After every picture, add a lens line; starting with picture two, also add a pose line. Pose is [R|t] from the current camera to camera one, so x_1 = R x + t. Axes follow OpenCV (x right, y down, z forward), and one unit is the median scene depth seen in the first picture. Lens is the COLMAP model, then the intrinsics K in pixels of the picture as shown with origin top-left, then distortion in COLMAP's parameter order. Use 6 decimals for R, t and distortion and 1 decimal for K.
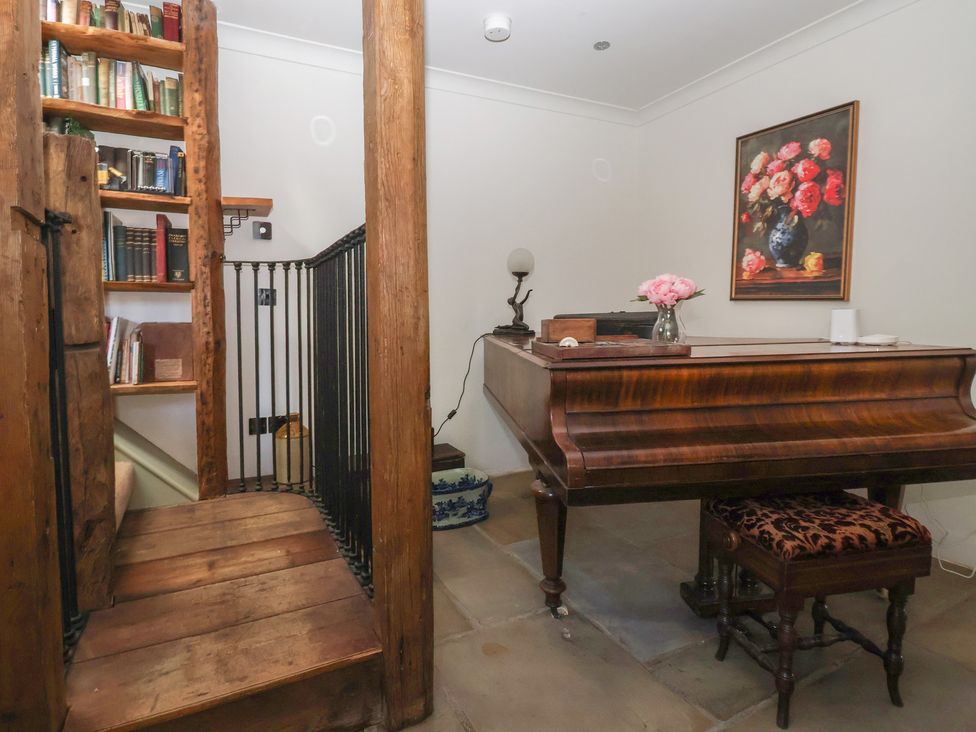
lens RADIAL K [[515.1, 0, 478.6], [0, 515.1, 348.4], [0, 0, 1]] dist [-0.012862, -0.001748]
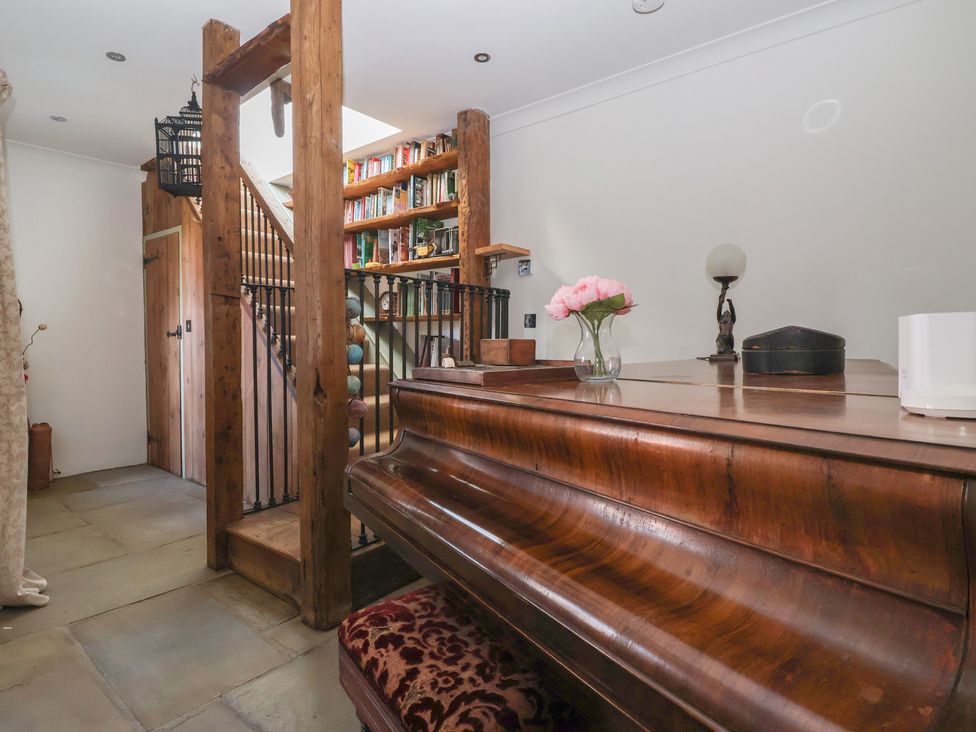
lens RADIAL K [[515.1, 0, 478.6], [0, 515.1, 348.4], [0, 0, 1]] dist [-0.012862, -0.001748]
pose [[0.426627, 0.019243, -0.904223, 1.176000], [-0.048469, 0.998823, -0.001612, -0.046526], [0.903128, 0.044515, 0.427058, 0.684903]]
